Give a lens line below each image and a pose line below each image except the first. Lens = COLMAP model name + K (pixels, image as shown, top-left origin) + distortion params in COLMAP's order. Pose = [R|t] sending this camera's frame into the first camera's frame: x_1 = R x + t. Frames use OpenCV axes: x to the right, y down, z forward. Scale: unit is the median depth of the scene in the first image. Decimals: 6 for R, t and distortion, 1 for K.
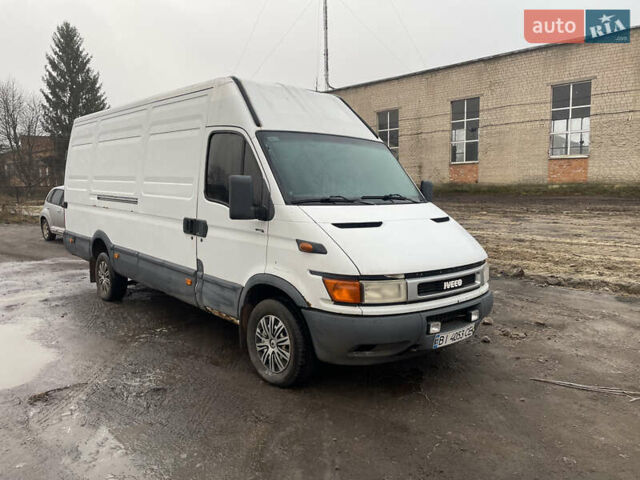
lens RADIAL K [[483.7, 0, 317.3], [0, 483.7, 240.1], [0, 0, 1]] dist [0.062943, -0.027475]
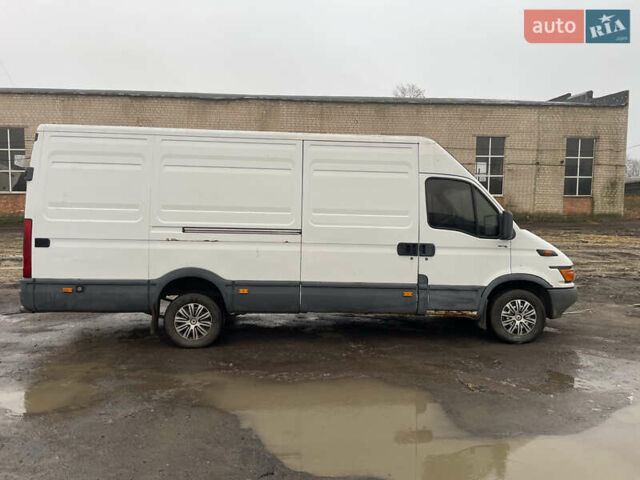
lens RADIAL K [[483.7, 0, 321.9], [0, 483.7, 237.5], [0, 0, 1]] dist [0.062943, -0.027475]
pose [[0.623580, -0.028388, 0.781244, -1.464100], [0.081514, 0.996254, -0.028863, -0.043892], [-0.777498, 0.081681, 0.623558, 0.415412]]
